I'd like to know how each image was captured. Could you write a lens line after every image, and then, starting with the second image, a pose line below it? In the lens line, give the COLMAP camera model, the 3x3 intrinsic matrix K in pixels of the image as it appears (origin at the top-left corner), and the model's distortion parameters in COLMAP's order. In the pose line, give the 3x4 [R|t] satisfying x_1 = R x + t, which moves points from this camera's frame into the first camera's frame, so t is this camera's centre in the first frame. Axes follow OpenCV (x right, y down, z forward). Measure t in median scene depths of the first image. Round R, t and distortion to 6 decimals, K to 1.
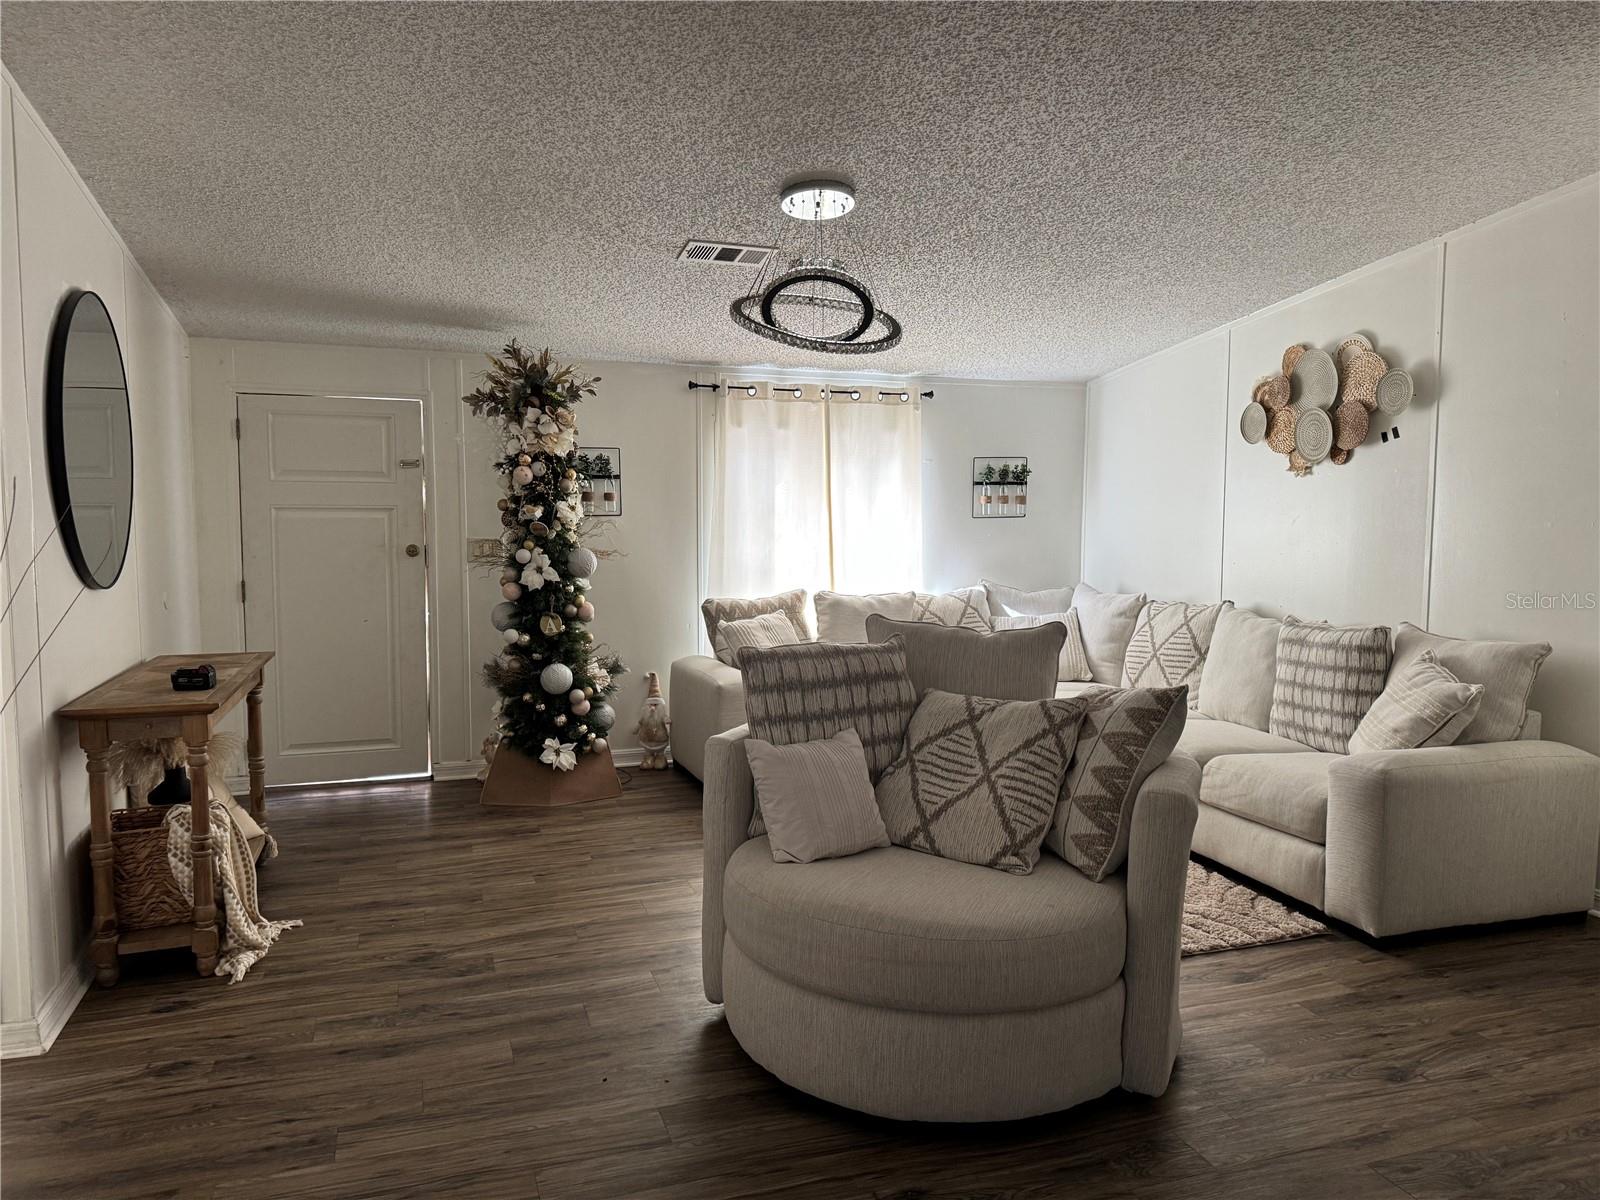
lens RADIAL K [[1127.8, 0, 800.0], [0, 1127.8, 600.0], [0, 0, 1]] dist [0.002753, -0.001084]
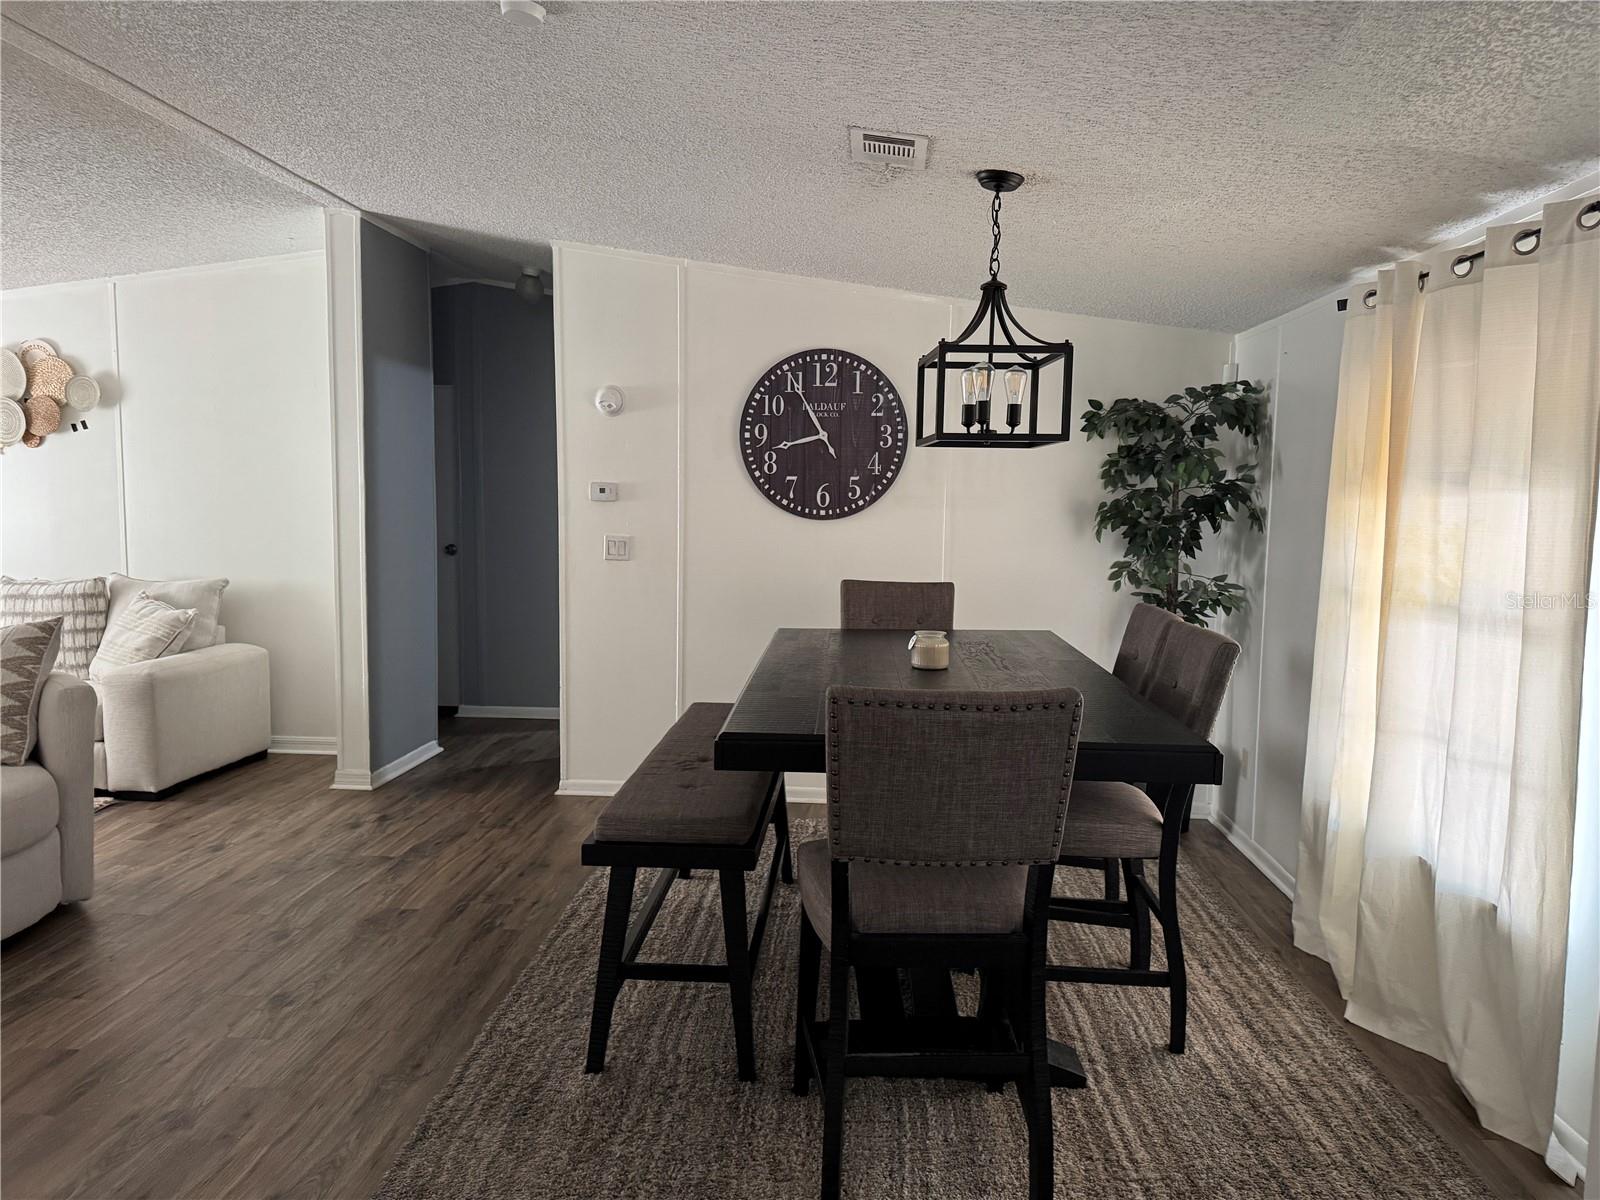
lens RADIAL K [[1105.7, 0, 800.0], [0, 1105.7, 600.0], [0, 0, 1]] dist [0.103279, -0.119503]
pose [[0.383870, -0.088708, 0.919116, -0.358674], [0.061782, 0.995612, 0.070288, 0.008115], [-0.921318, 0.029804, 0.387666, -0.232714]]
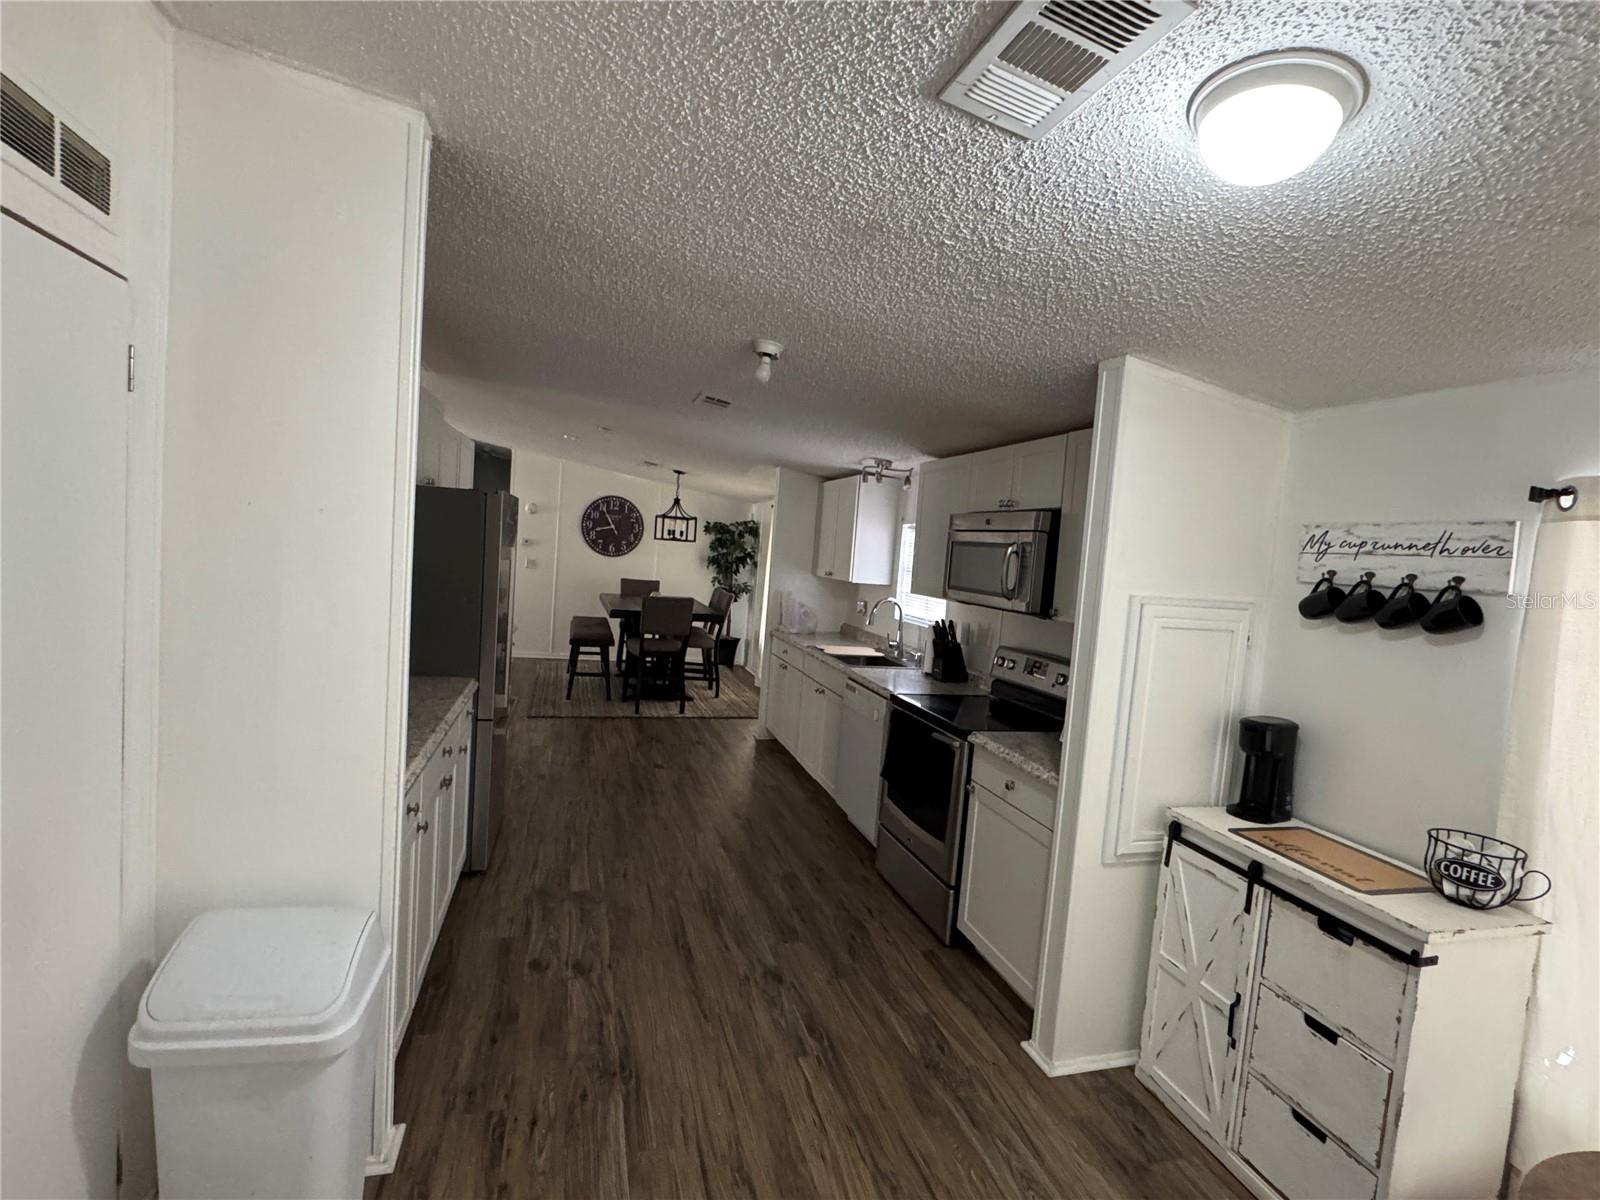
lens RADIAL K [[751.4, 0, 800.0], [0, 751.4, 600.0], [0, 0, 1]] dist [-0.001620, -0.000244]
pose [[0.041230, -0.071356, 0.996598, -1.359562], [0.004549, 0.997450, 0.071229, -0.018357], [-0.999139, 0.001597, 0.041449, -0.429062]]
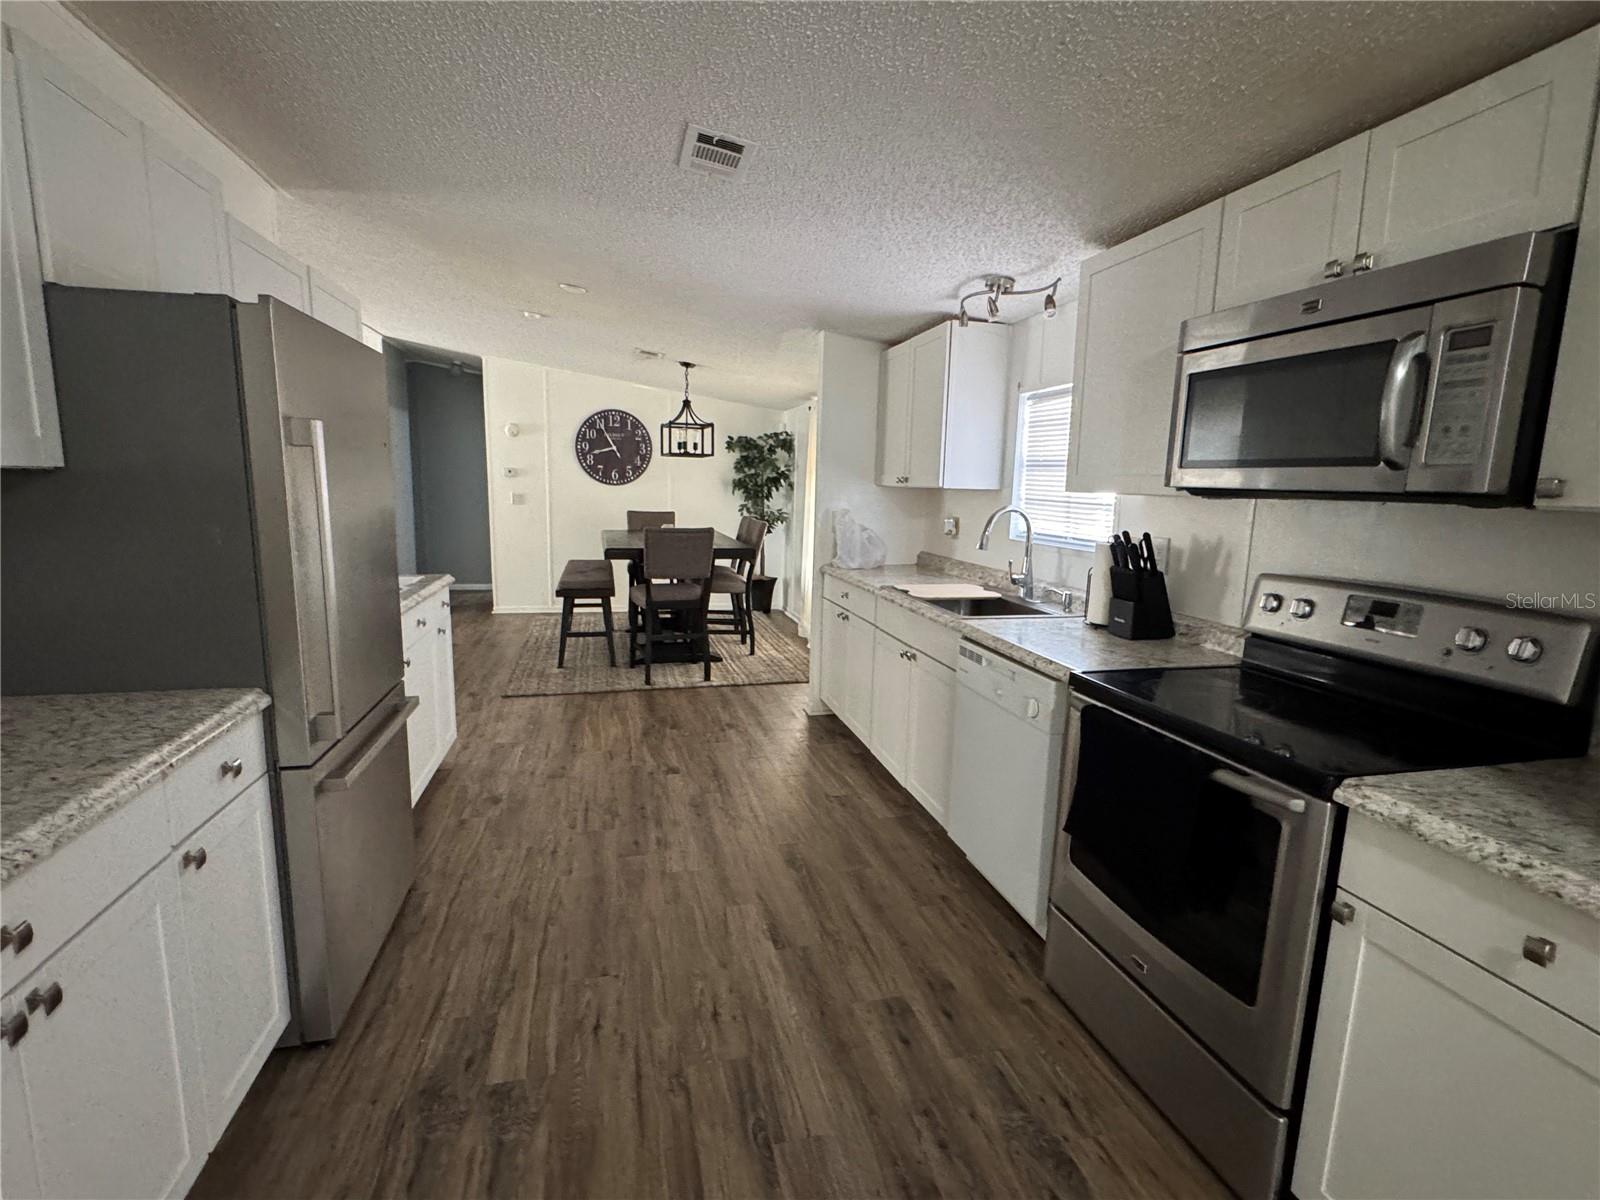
lens RADIAL K [[751.4, 0, 800.0], [0, 751.4, 600.0], [0, 0, 1]] dist [-0.001620, -0.000244]
pose [[0.080618, -0.158776, 0.984018, -0.987858], [0.056041, 0.986391, 0.154568, 0.023471], [-0.995168, 0.042685, 0.088419, -0.378014]]
